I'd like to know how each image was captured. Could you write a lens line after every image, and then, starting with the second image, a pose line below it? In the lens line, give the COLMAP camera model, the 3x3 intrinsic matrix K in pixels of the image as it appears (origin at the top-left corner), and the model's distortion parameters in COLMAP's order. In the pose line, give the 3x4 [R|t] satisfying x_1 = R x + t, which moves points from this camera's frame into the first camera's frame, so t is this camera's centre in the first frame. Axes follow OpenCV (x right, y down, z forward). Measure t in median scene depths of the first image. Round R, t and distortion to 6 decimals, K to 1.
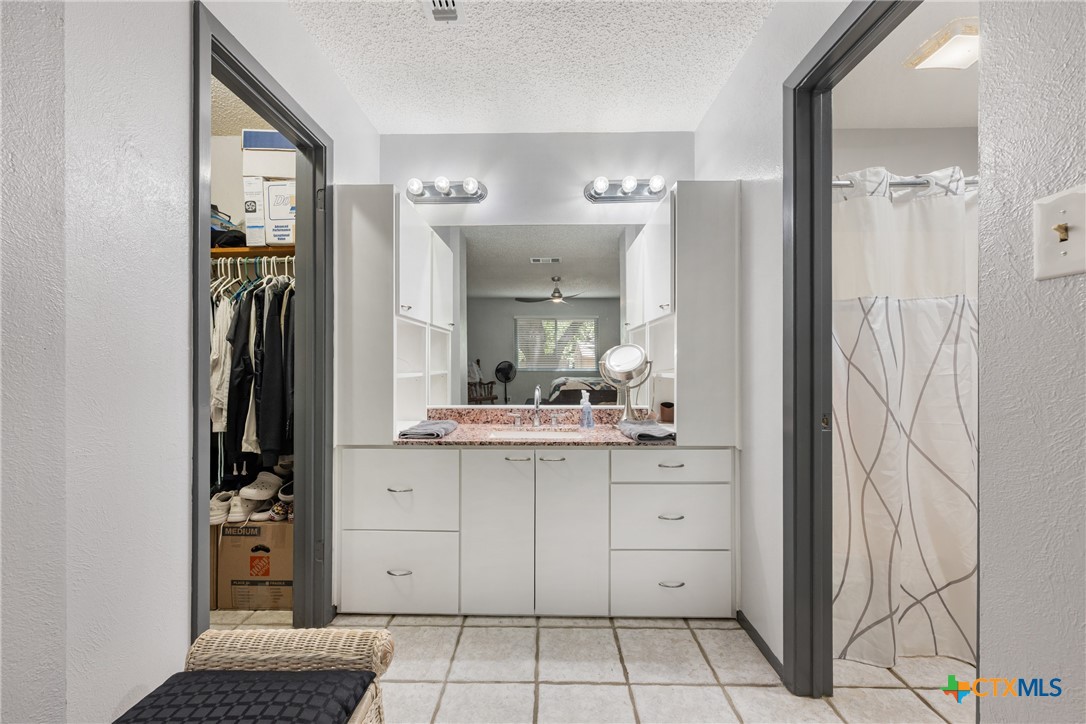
lens RADIAL K [[429.9, 0, 539.3], [0, 429.9, 364.5], [0, 0, 1]] dist [-0.002019, 0.000219]
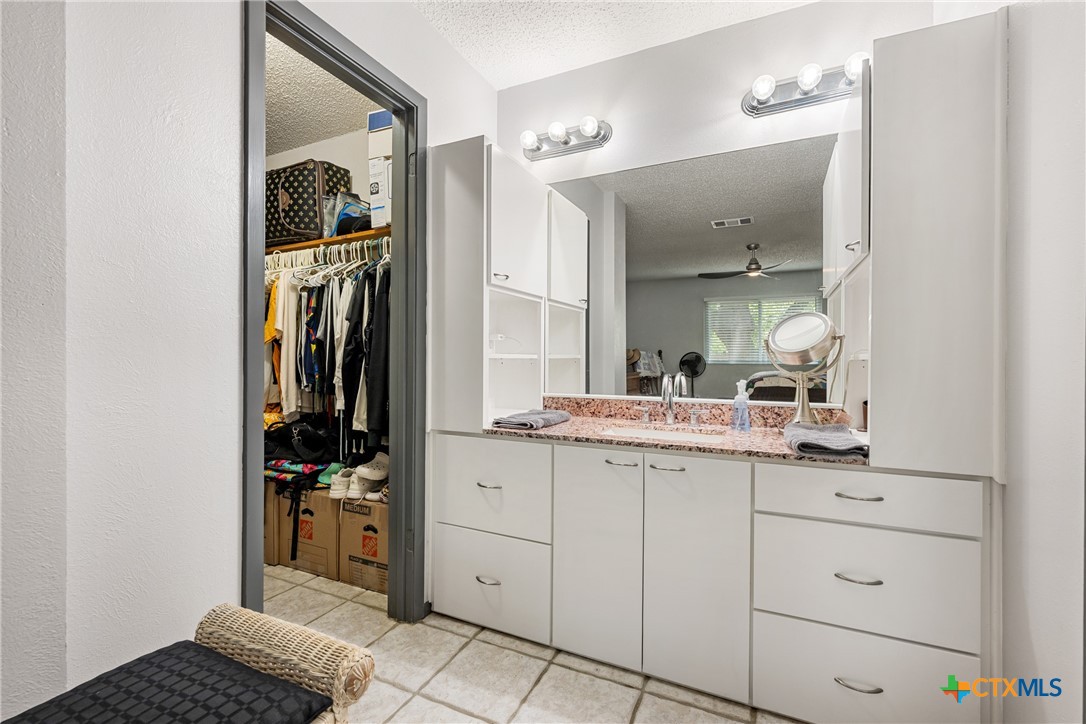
lens RADIAL K [[472.4, 0, 542.0], [0, 472.4, 362.0], [0, 0, 1]] dist [0.002262, -0.000196]
pose [[0.909312, 0.006645, -0.416061, 0.171948], [-0.004918, 0.999974, 0.005222, 0.036424], [0.416085, -0.002702, 0.909322, 0.178162]]
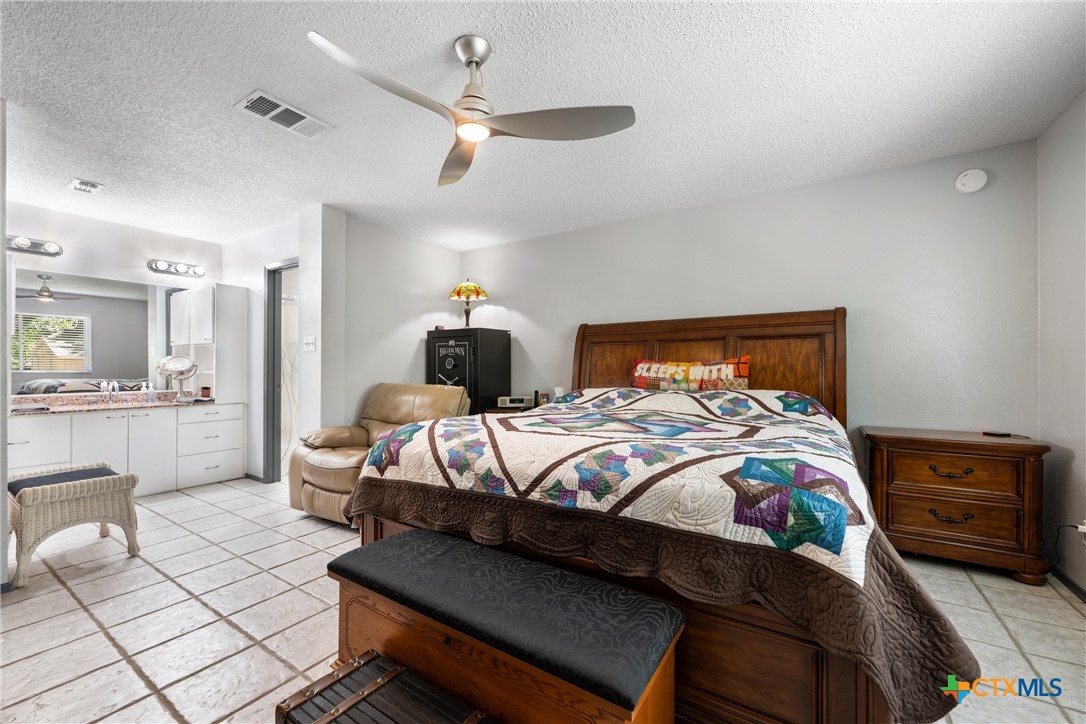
lens RADIAL K [[429.9, 0, 538.5], [0, 429.9, 367.2], [0, 0, 1]] dist [-0.002019, 0.000219]
pose [[0.527661, 0.003182, 0.849449, -0.671537], [-0.004337, 0.999990, -0.001052, -0.003645], [-0.849444, -0.003129, 0.527670, -1.558384]]
